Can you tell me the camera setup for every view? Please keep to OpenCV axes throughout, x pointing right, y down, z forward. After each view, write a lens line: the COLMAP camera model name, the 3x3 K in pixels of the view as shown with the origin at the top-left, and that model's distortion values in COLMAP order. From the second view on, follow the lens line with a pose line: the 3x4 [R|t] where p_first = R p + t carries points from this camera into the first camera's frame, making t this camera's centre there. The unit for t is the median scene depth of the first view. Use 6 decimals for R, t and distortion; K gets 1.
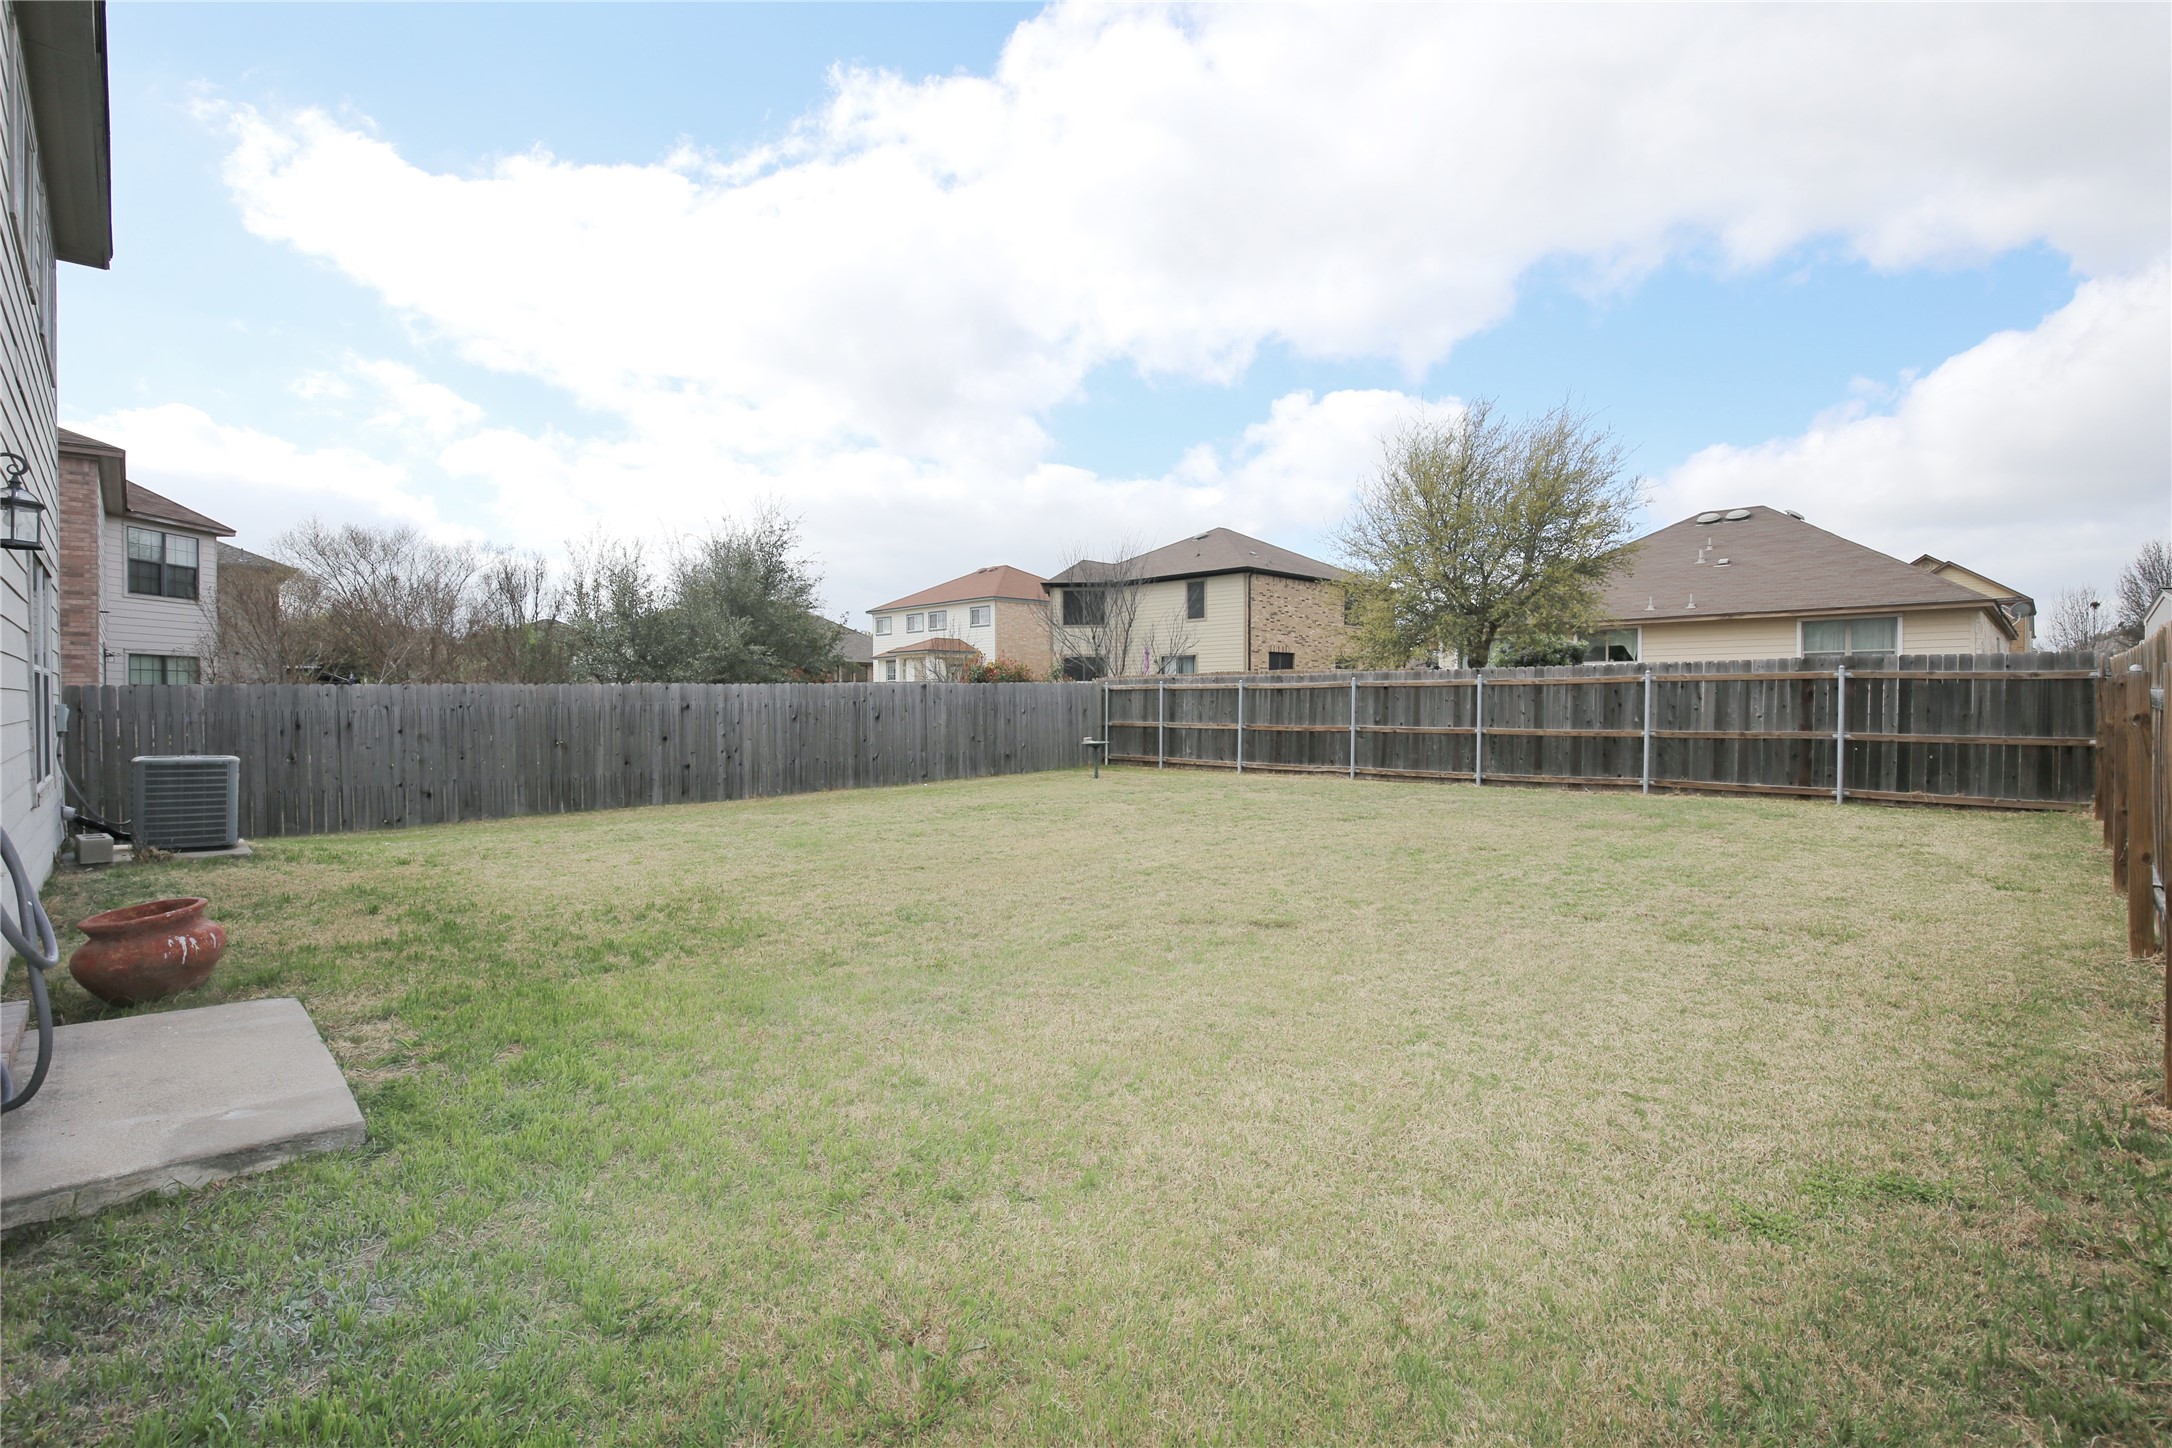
lens RADIAL K [[993.1, 0, 1079.4], [0, 993.1, 717.5], [0, 0, 1]] dist [-0.020280, -0.000122]
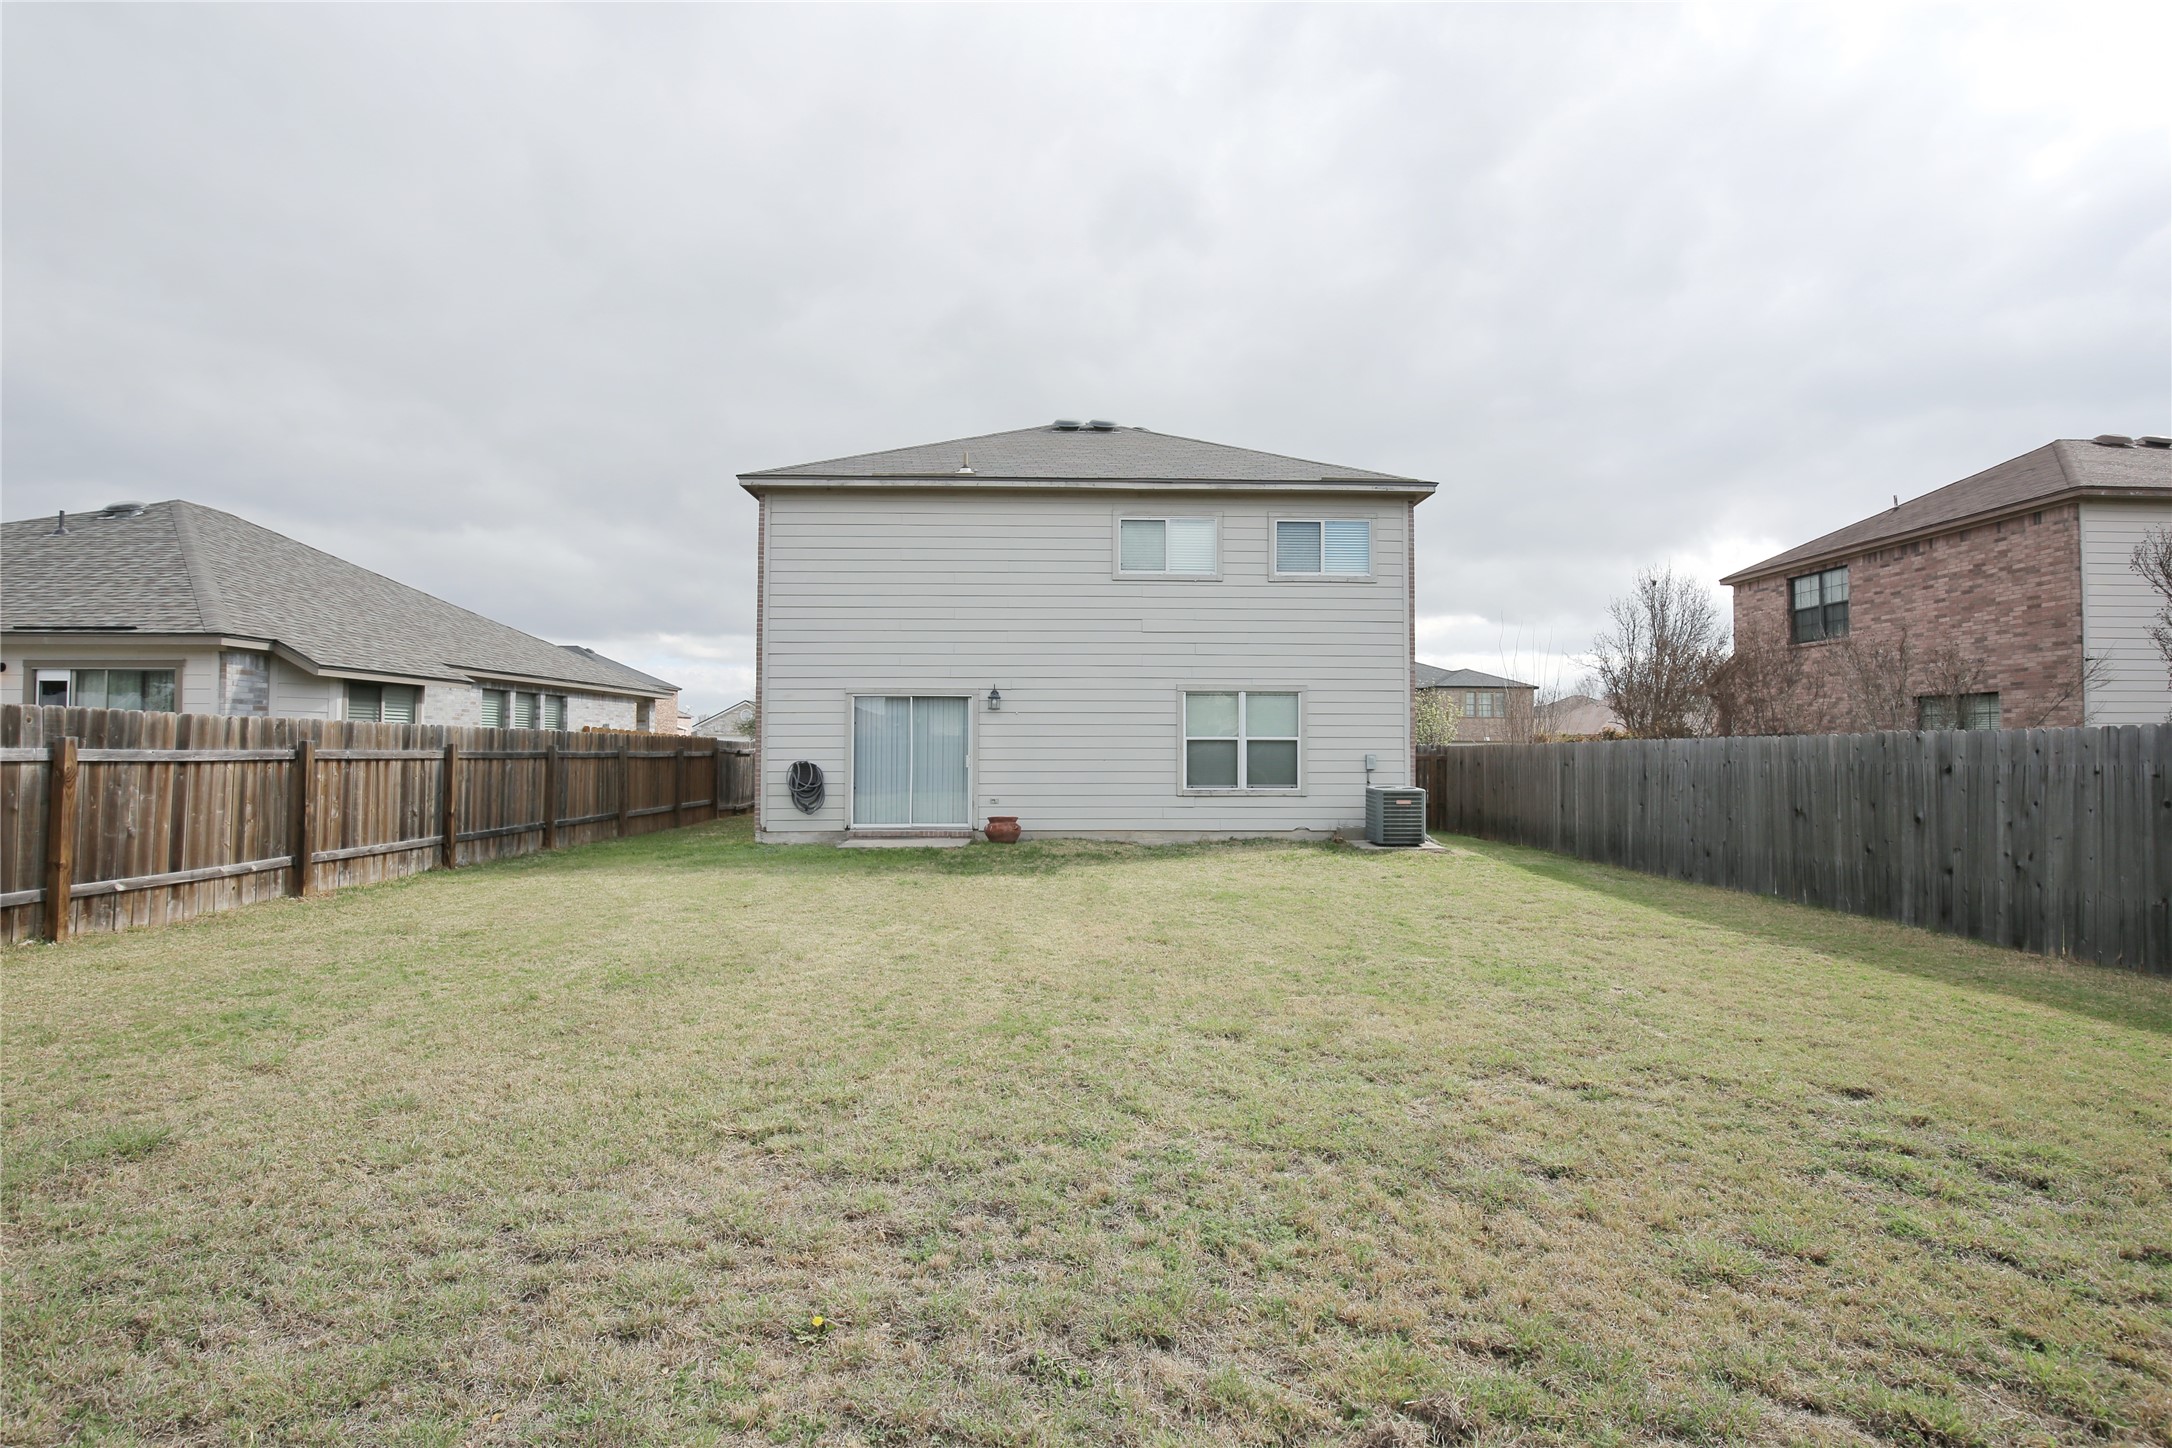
lens RADIAL K [[993.1, 0, 1085.7], [0, 993.1, 721.5], [0, 0, 1]] dist [-0.020280, -0.000122]
pose [[-0.669568, -0.020119, -0.742479, 0.354950], [-0.015857, 0.999792, -0.012792, -0.022363], [0.742582, 0.003208, -0.669748, 0.950711]]
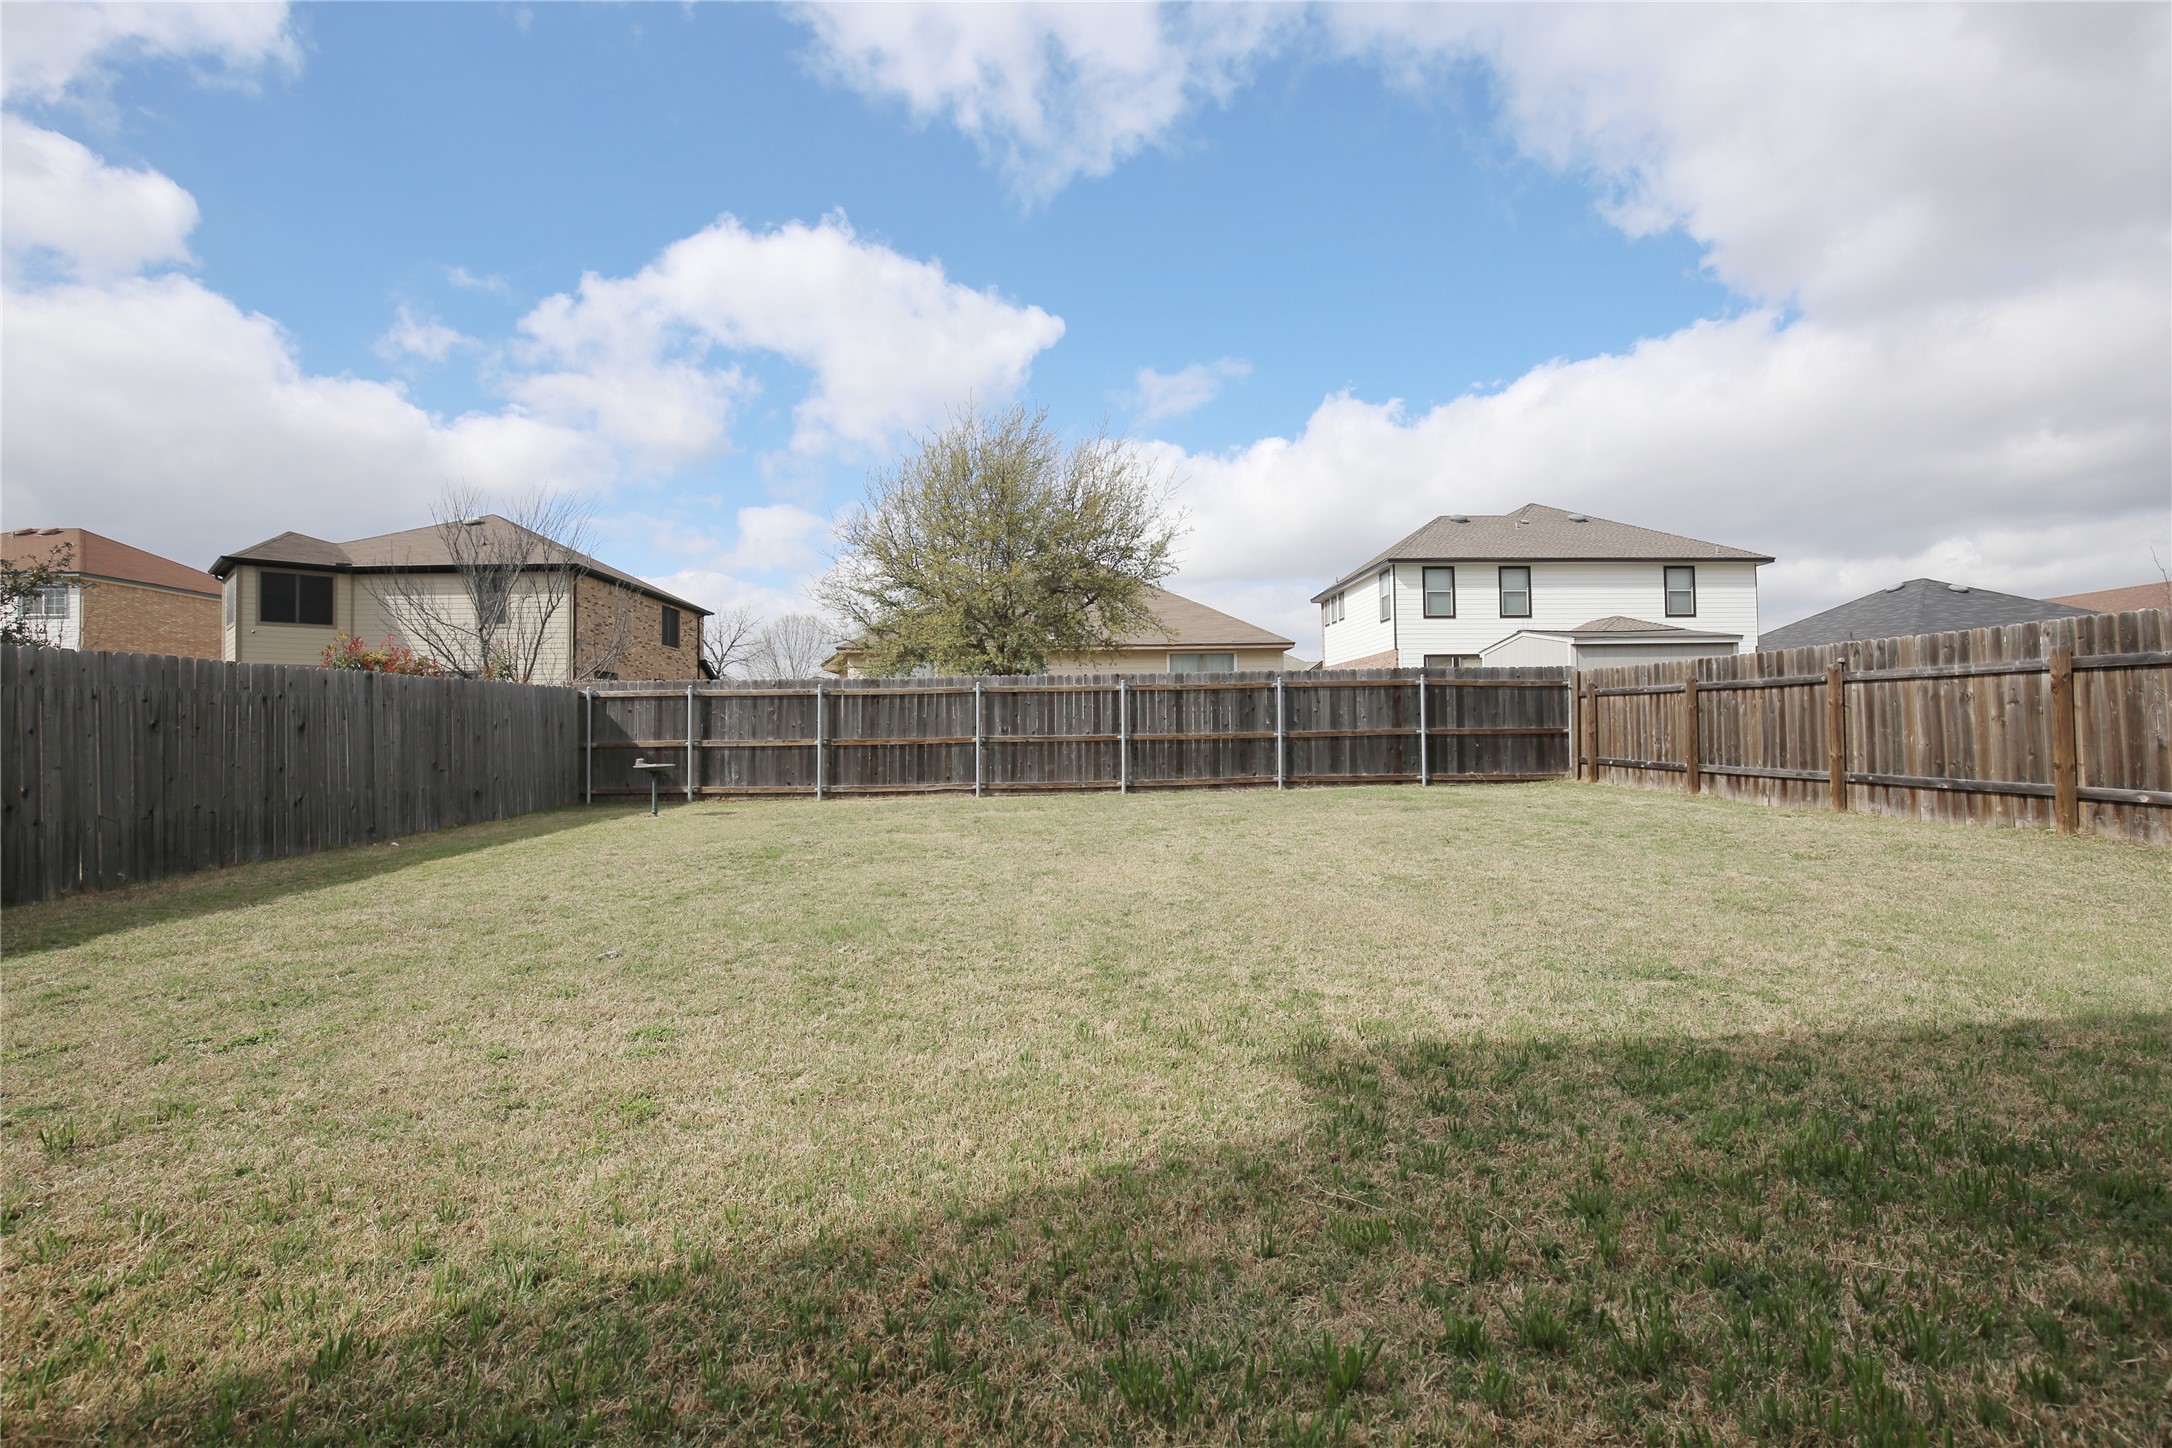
lens RADIAL K [[993.1, 0, 1084.6], [0, 993.1, 720.7], [0, 0, 1]] dist [-0.020280, -0.000122]
pose [[0.684451, 0.004304, 0.729046, -0.327239], [0.024338, 0.999290, -0.028748, 0.024235], [-0.728652, 0.037420, 0.683861, 0.344632]]
